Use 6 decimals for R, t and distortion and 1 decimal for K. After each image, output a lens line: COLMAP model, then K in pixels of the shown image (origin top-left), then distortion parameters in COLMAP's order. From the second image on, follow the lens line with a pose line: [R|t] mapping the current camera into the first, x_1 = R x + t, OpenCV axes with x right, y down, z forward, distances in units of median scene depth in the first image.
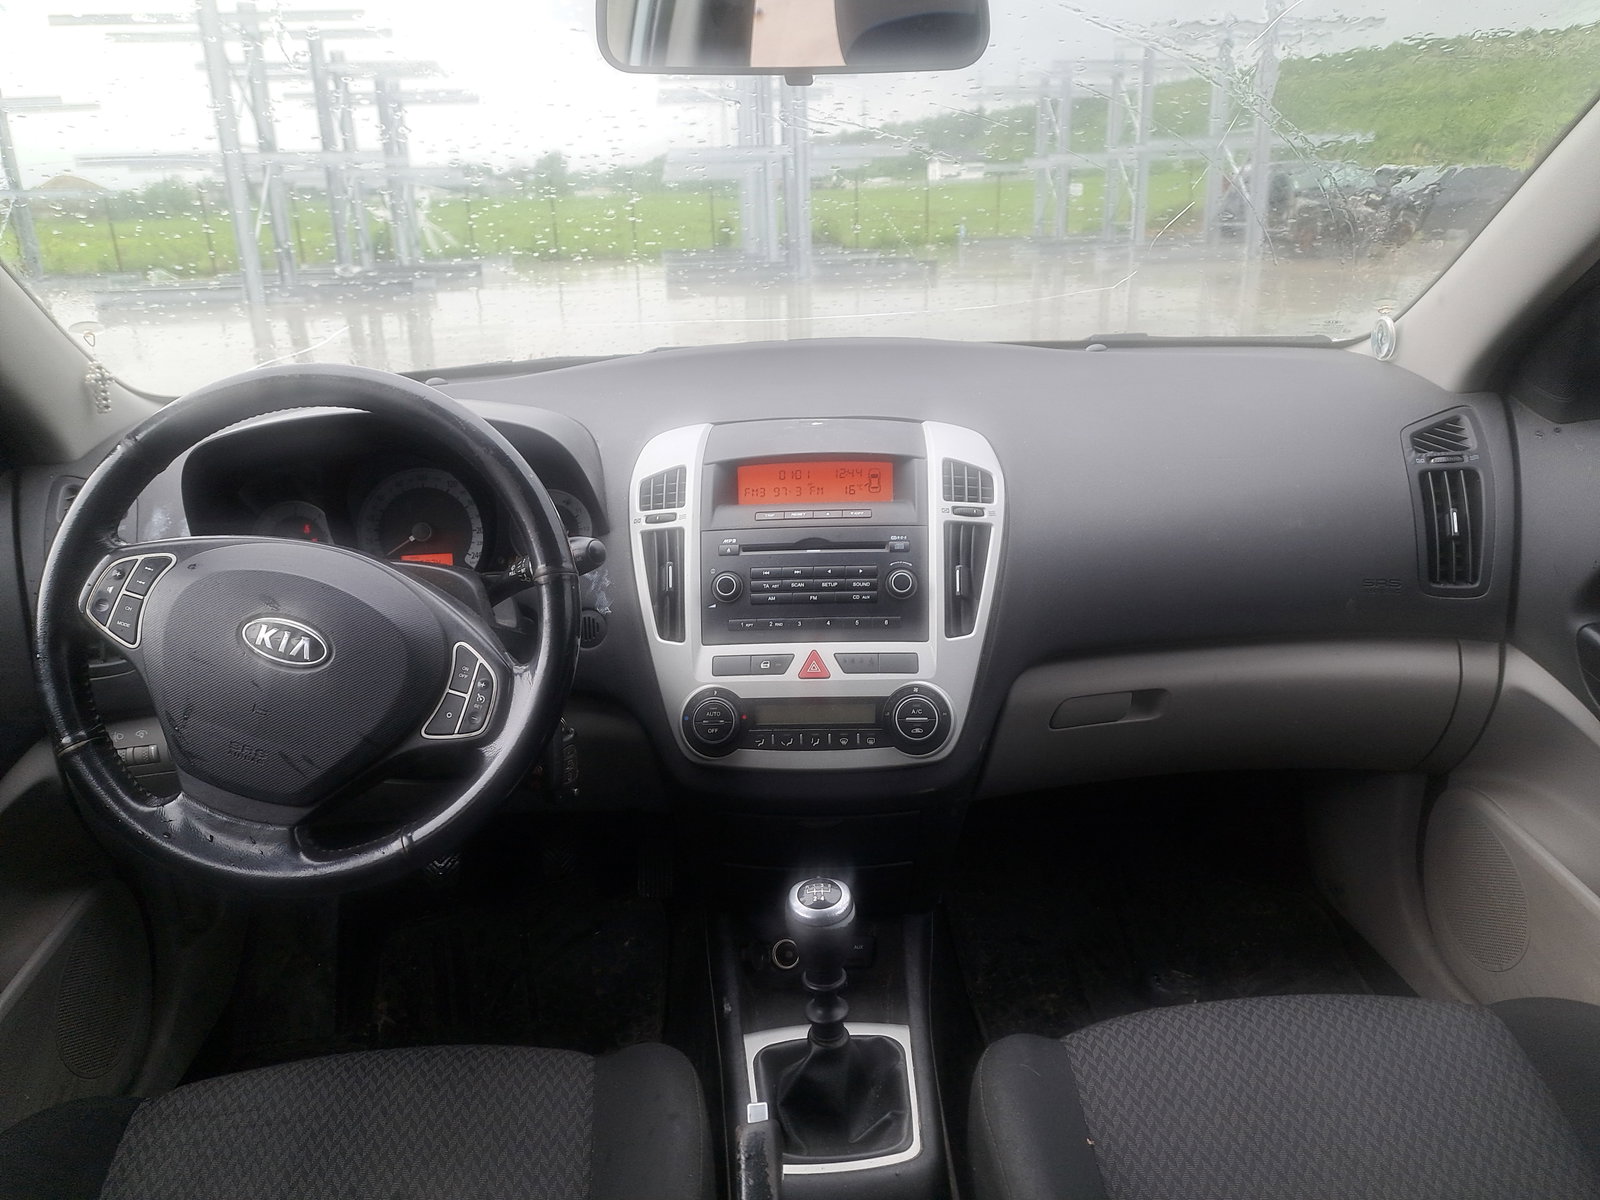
lens RADIAL K [[1122.8, 0, 811.9], [0, 1122.8, 594.6], [0, 0, 1]] dist [0.000528, -0.006012]
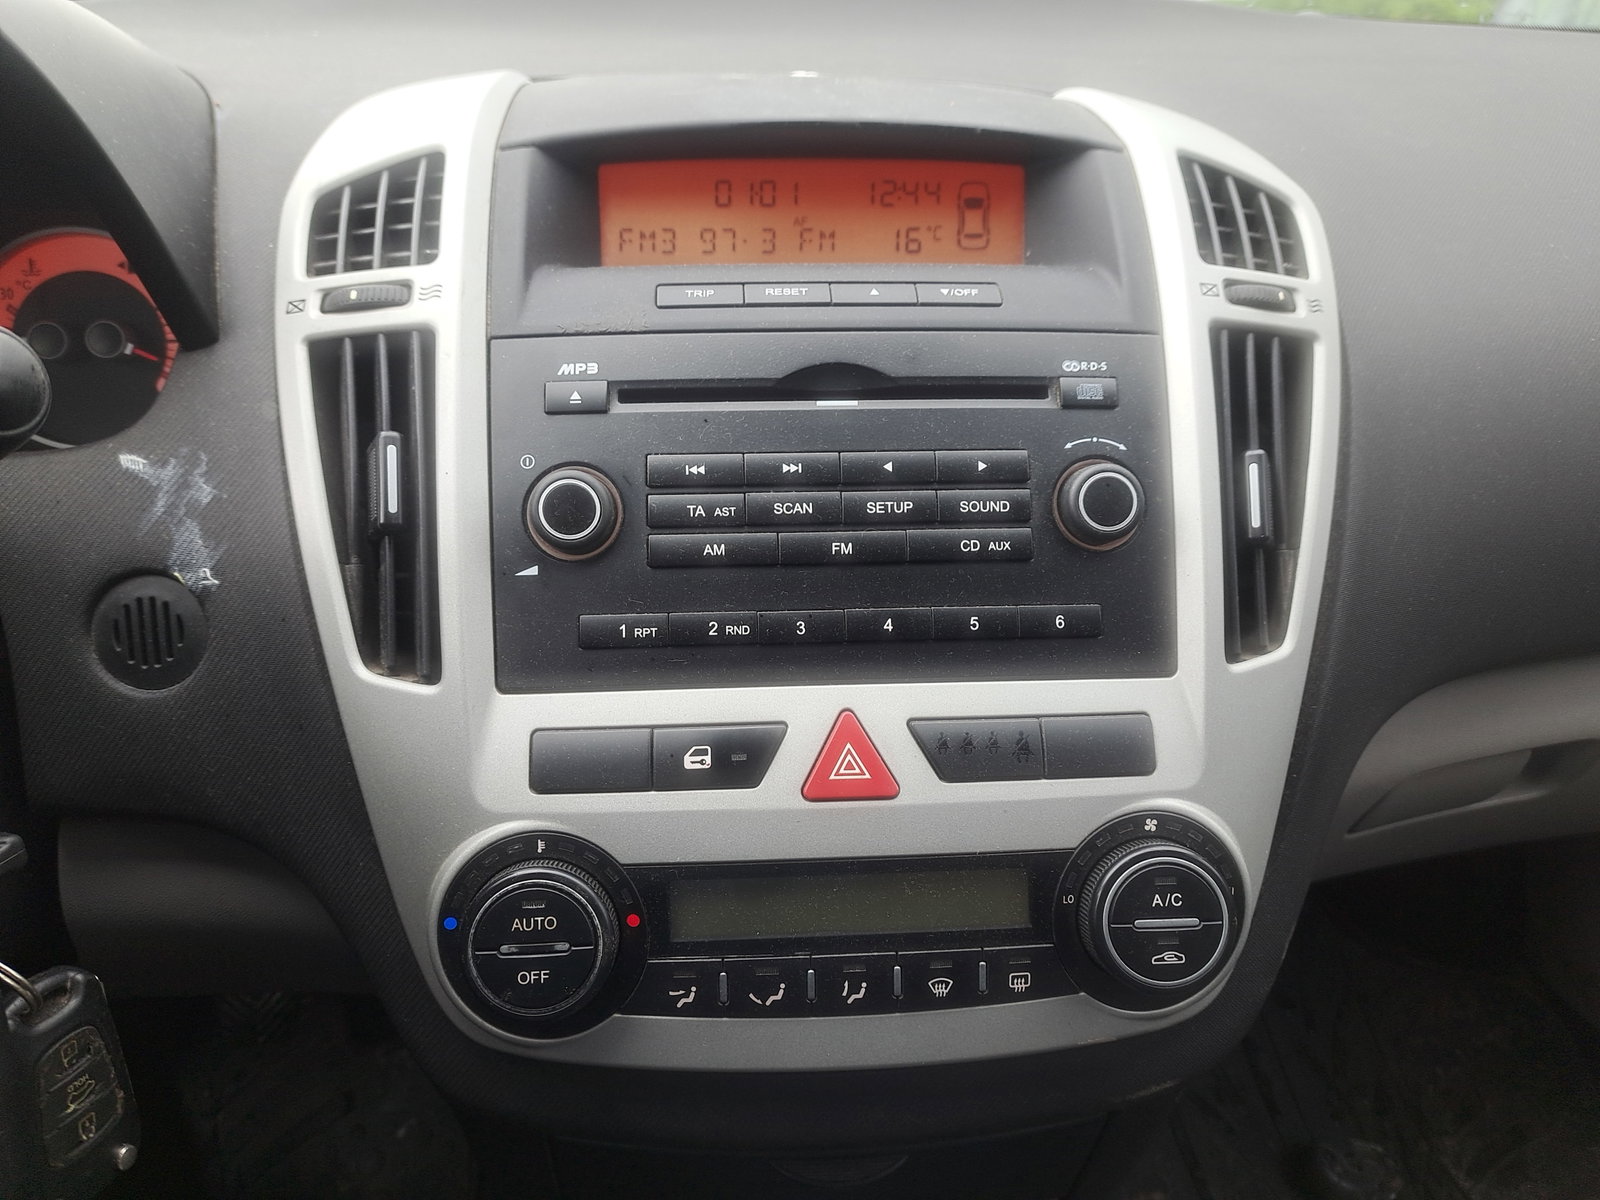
lens RADIAL K [[1191.2, 0, 800.0], [0, 1191.2, 600.0], [0, 0, 1]] dist [0.021128, 0.001940]
pose [[0.993608, -0.006098, 0.112720, -0.049691], [-0.006151, 0.994131, 0.108004, -0.019286], [-0.112717, -0.108007, 0.987740, 0.653627]]
